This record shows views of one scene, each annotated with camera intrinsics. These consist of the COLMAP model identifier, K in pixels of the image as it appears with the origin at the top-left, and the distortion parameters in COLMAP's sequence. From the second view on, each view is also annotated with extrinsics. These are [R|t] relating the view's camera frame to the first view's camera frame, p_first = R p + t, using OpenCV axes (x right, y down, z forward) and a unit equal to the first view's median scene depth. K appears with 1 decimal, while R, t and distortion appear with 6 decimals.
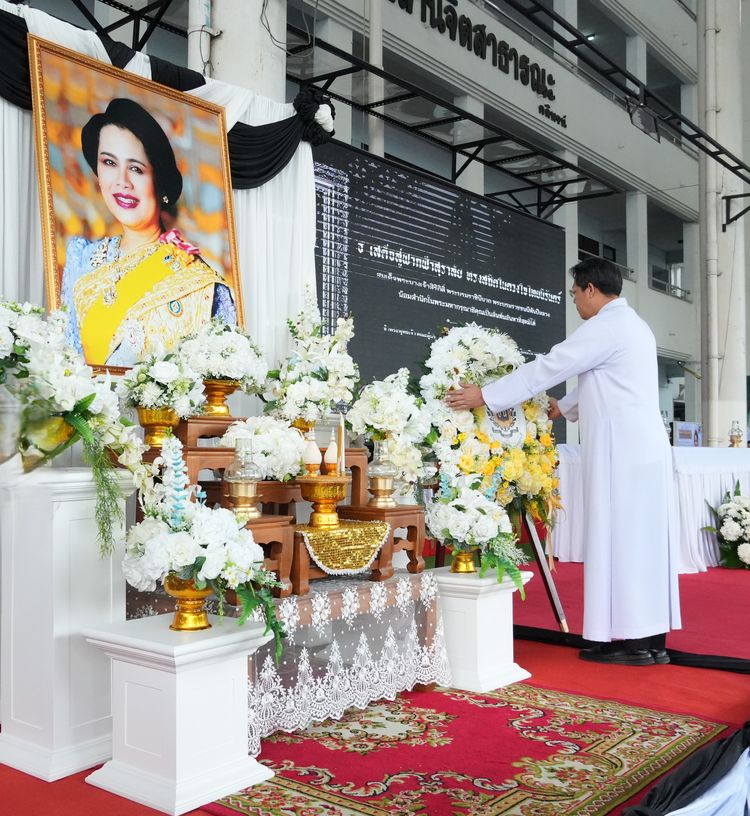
lens RADIAL K [[908.8, 0, 374.7], [0, 908.8, 418.0], [0, 0, 1]] dist [0.016173, -0.021737]
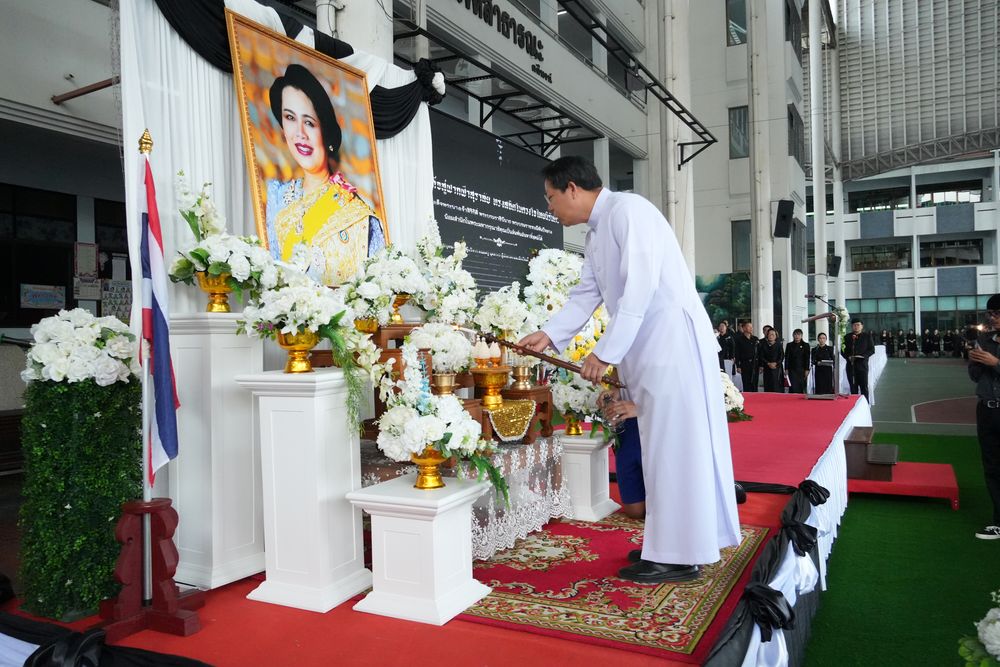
lens RADIAL K [[752.2, 0, 500.0], [0, 752.2, 333.5], [0, 0, 1]] dist [0.005817, 0.007463]
pose [[0.977075, -0.025830, 0.211322, -0.234052], [0.018802, 0.999203, 0.035200, -0.020201], [-0.212063, -0.030420, 0.976782, -0.058279]]
